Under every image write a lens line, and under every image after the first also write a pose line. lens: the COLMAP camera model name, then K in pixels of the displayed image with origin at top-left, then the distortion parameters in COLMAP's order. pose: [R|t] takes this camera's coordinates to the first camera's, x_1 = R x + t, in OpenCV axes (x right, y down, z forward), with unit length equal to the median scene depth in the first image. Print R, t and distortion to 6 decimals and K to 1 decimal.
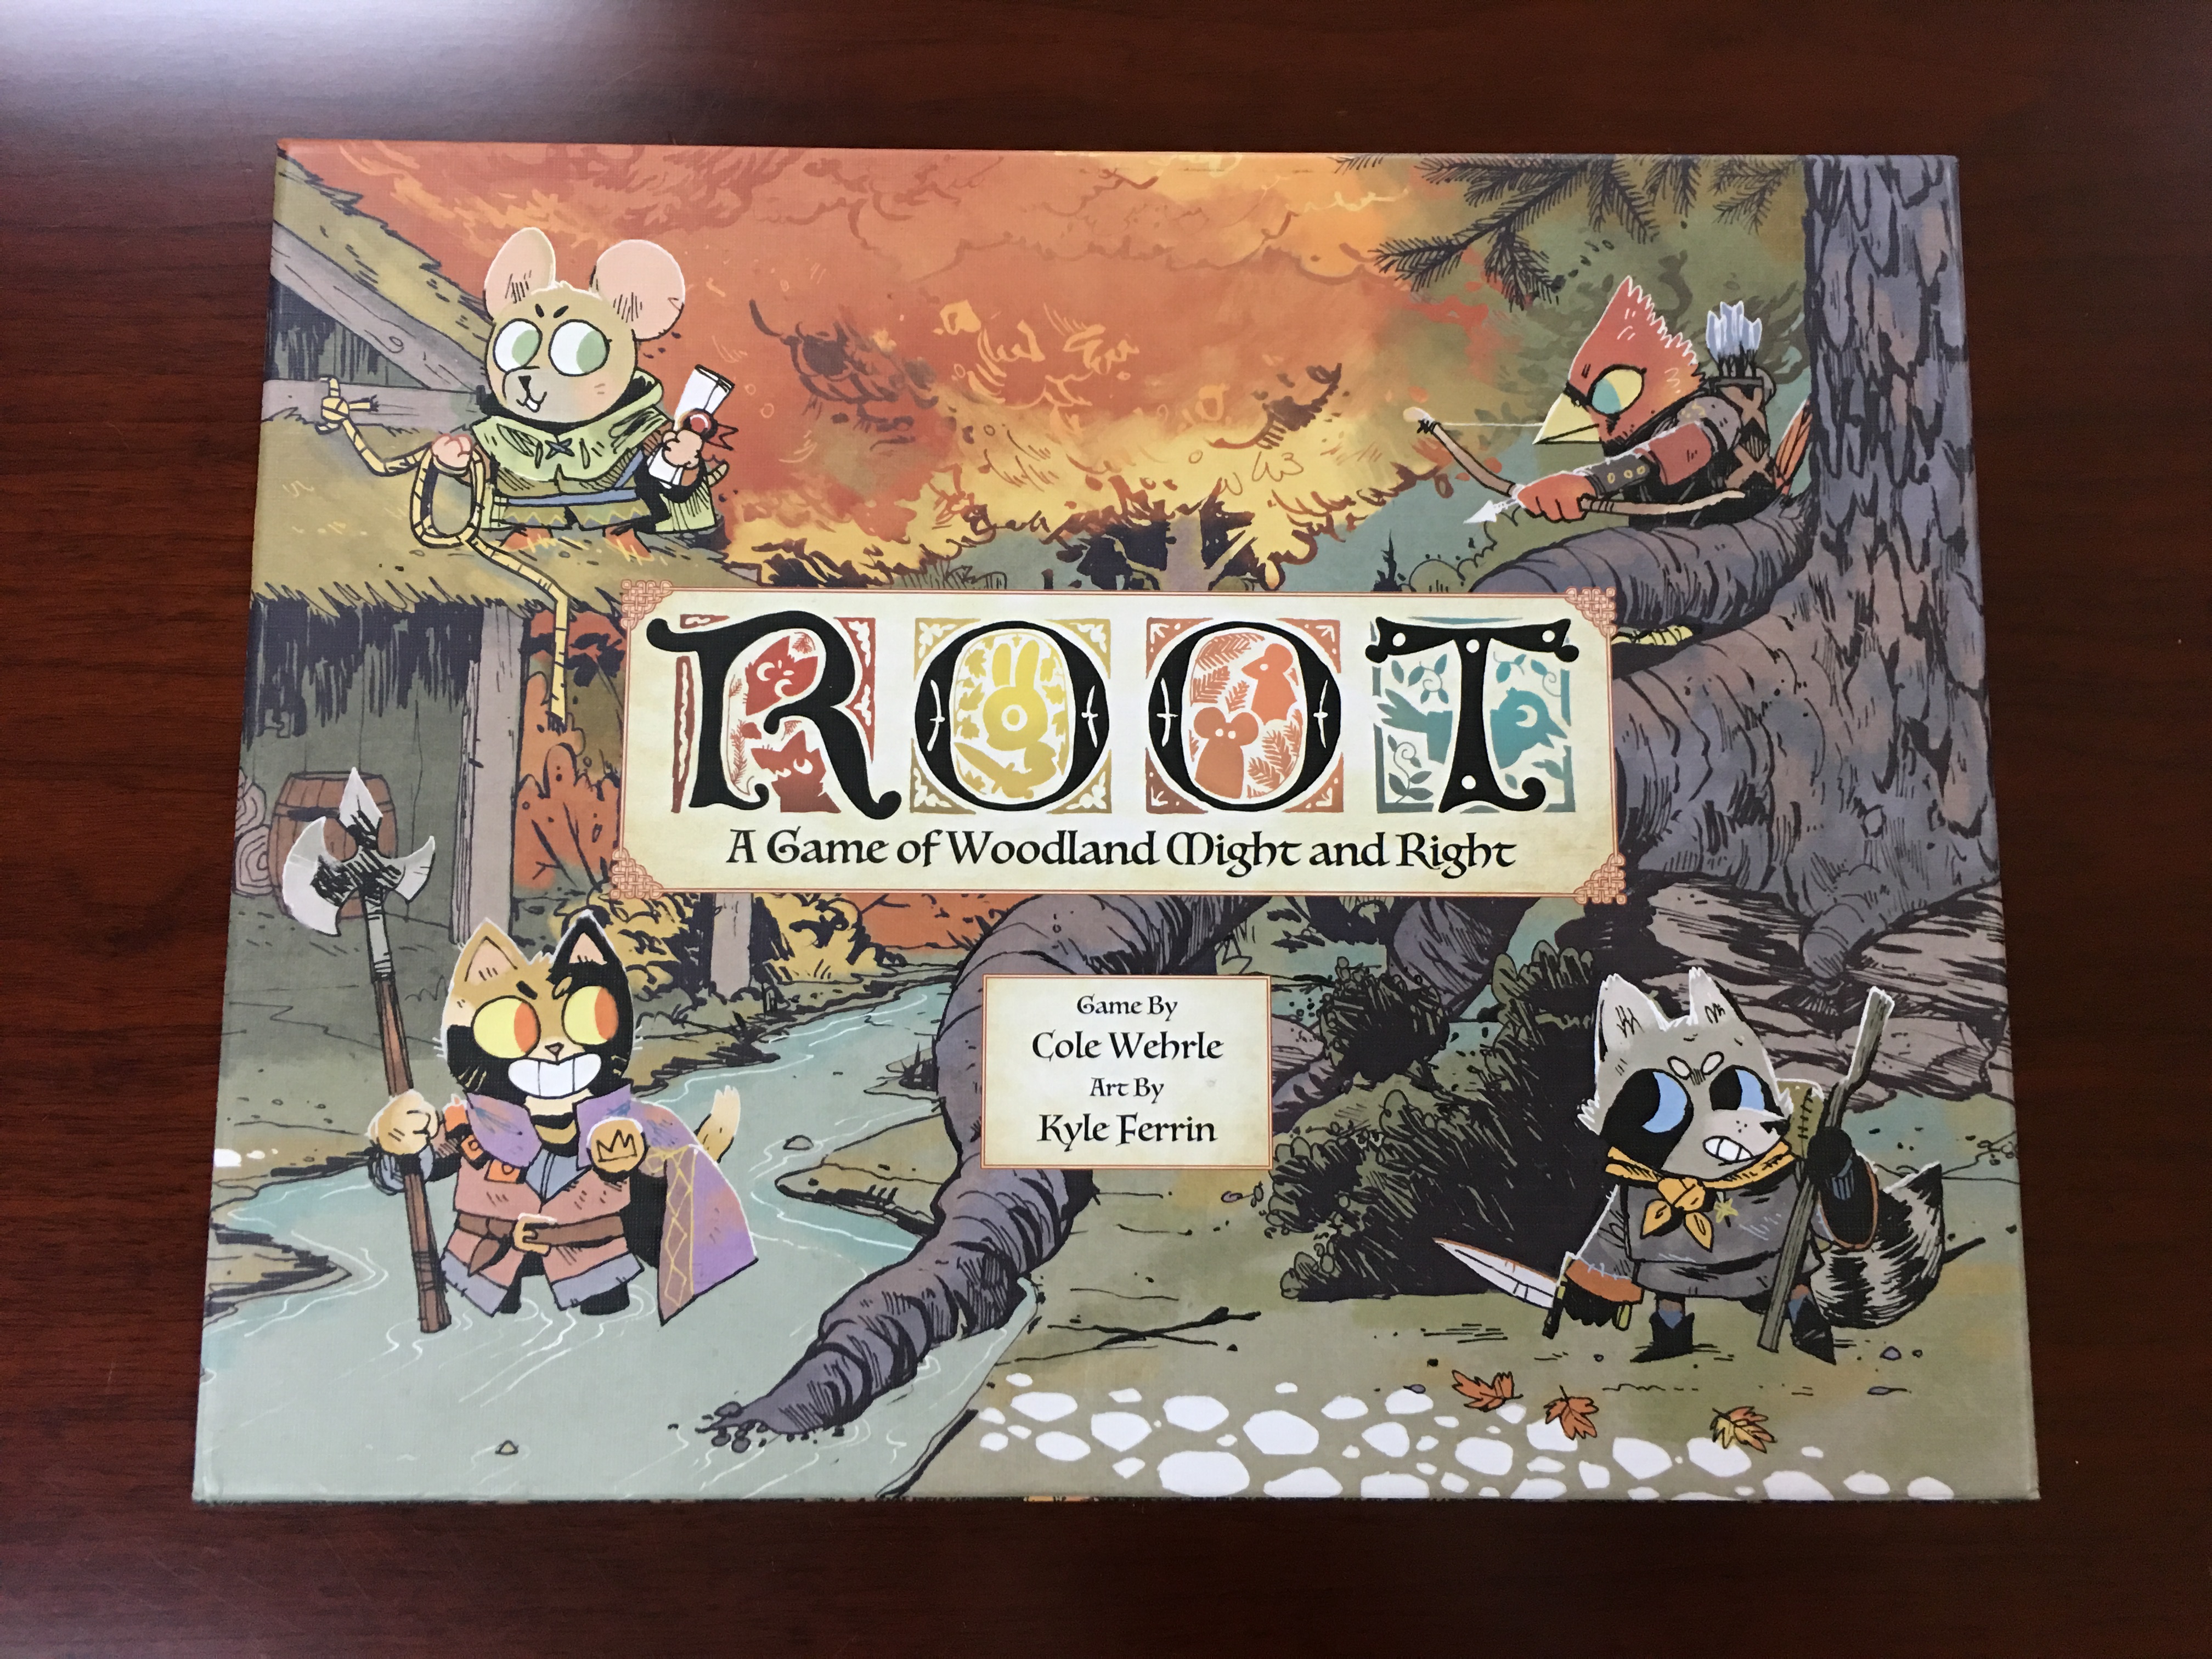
lens RADIAL K [[1870.2, 0, 1106.4], [0, 1870.2, 829.1], [0, 0, 1]] dist [0.034418, -0.000400]
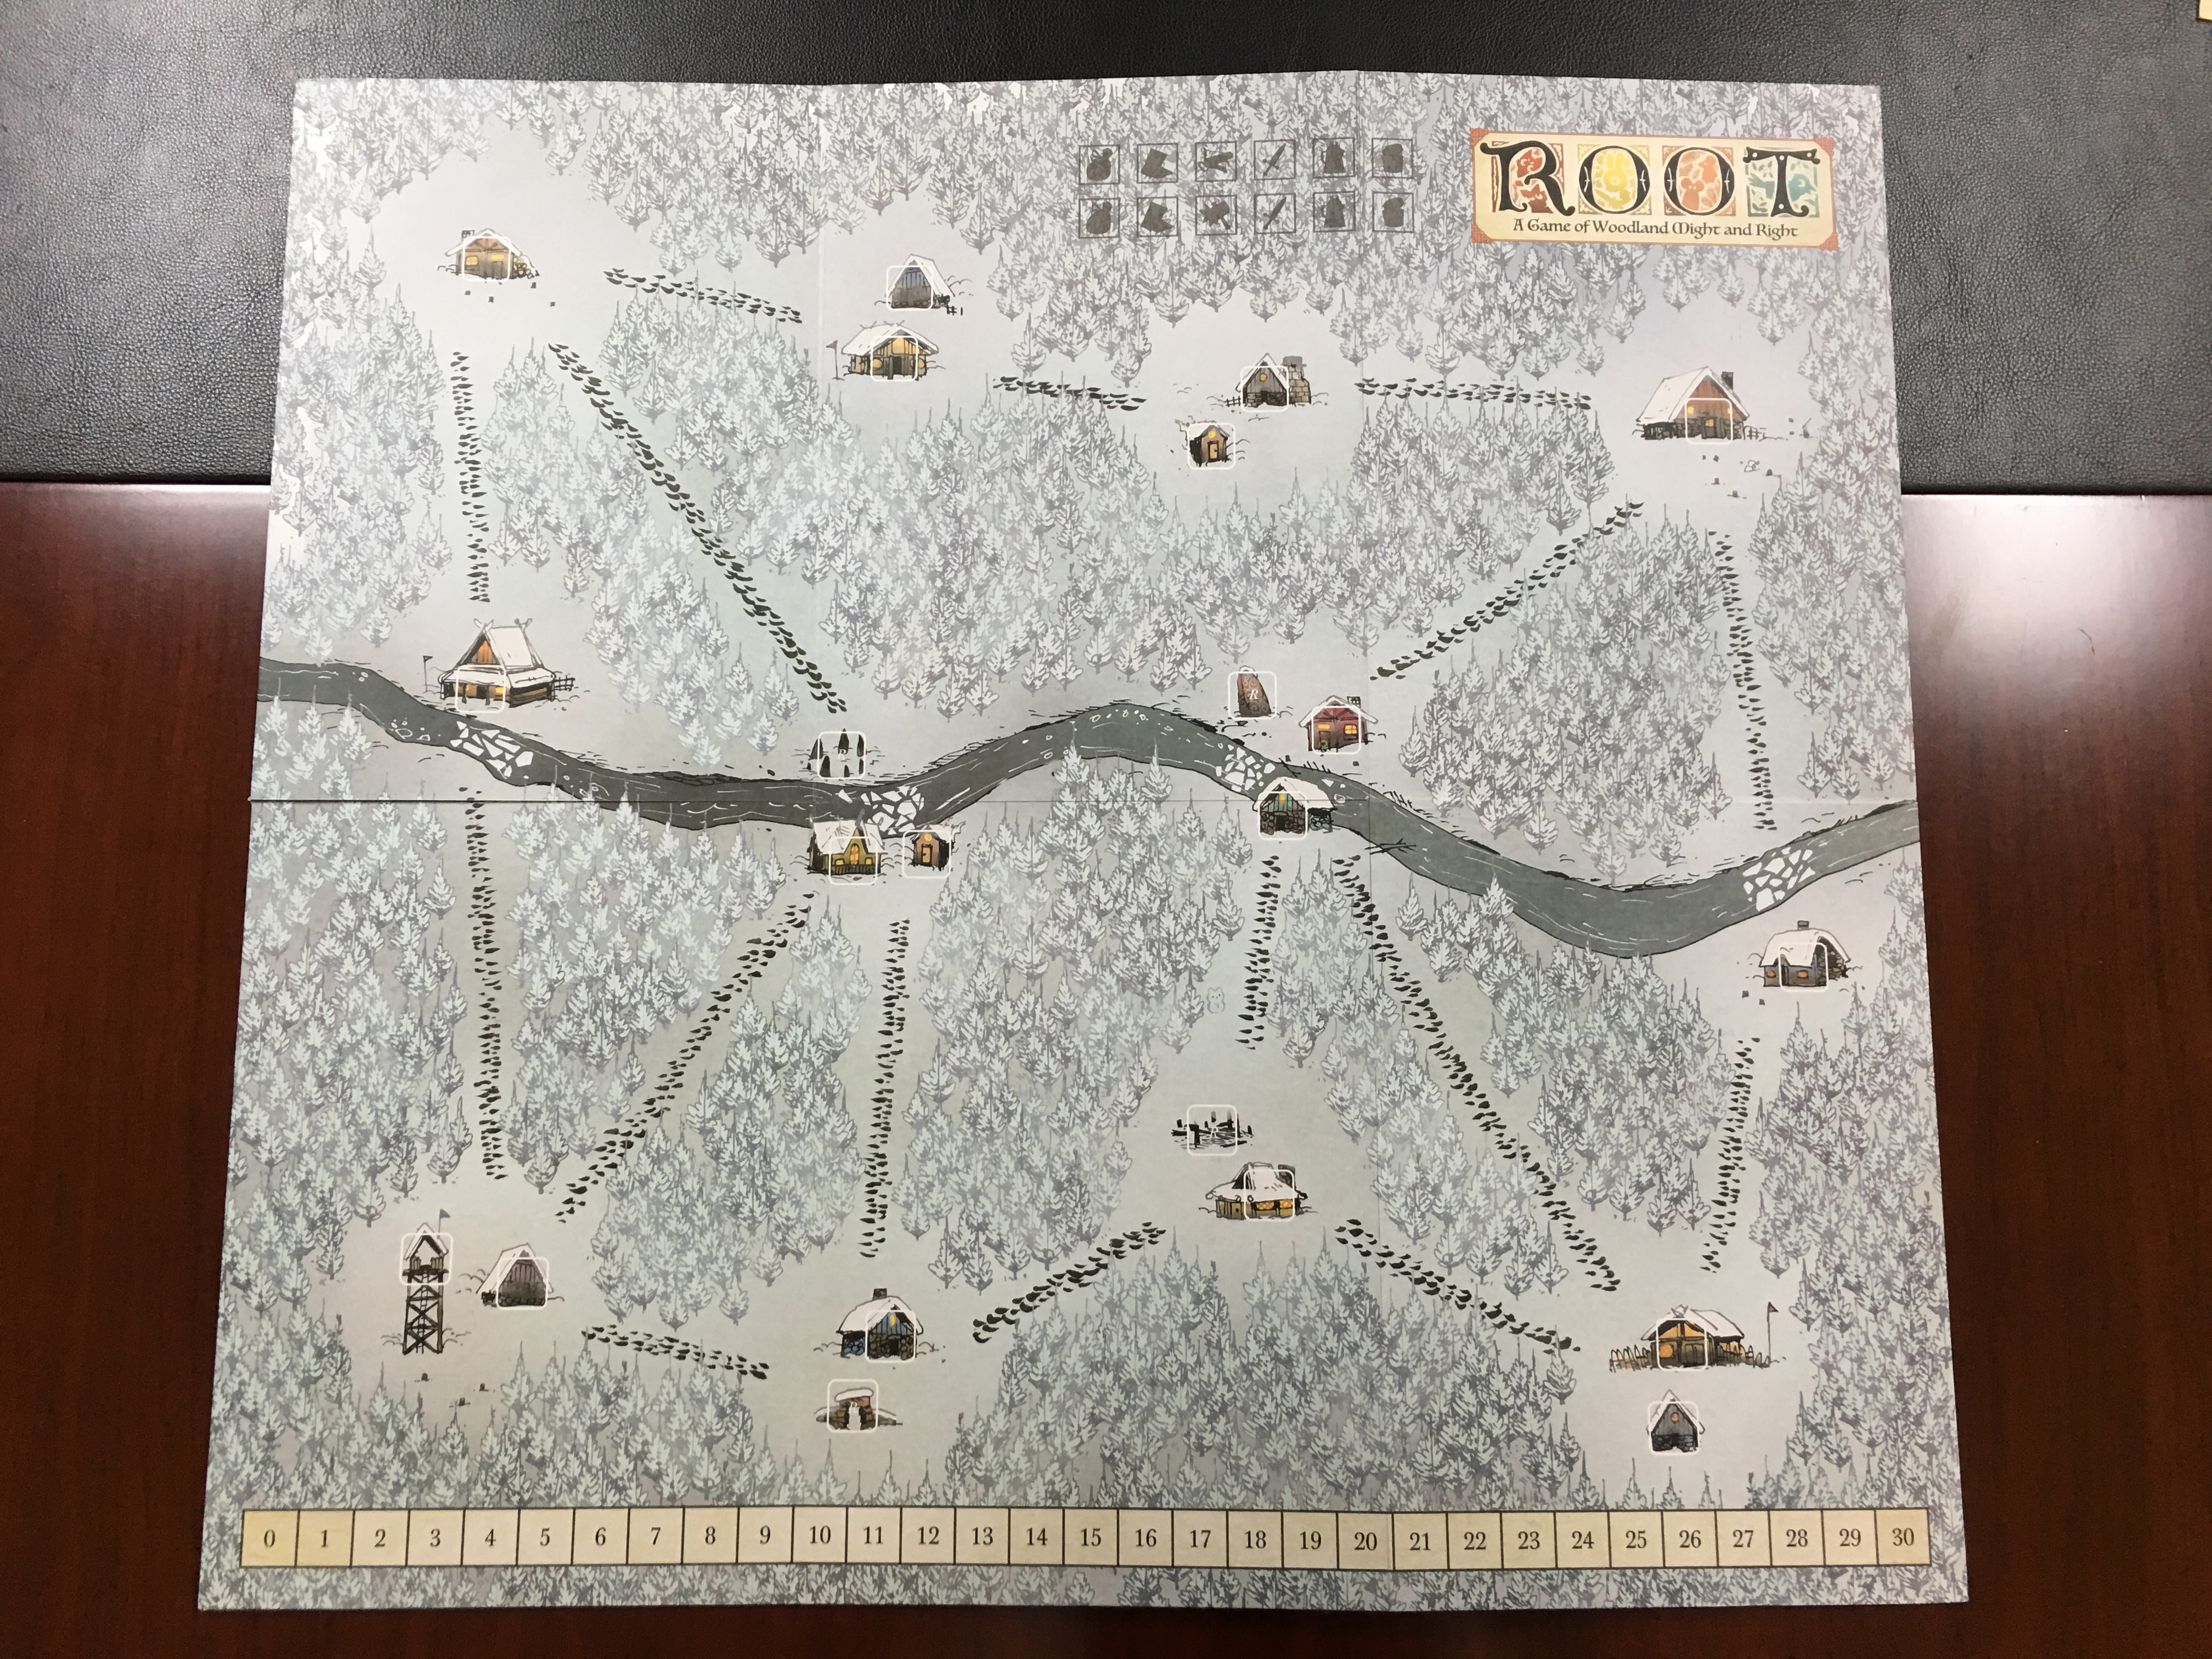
lens RADIAL K [[1870.2, 0, 1105.3], [0, 1870.2, 829.9], [0, 0, 1]] dist [0.034418, -0.000400]
pose [[0.999049, 0.004907, 0.043322, -0.902610], [-0.005001, 0.999985, 0.002064, 0.880993], [-0.043311, -0.002279, 0.999059, -1.698807]]
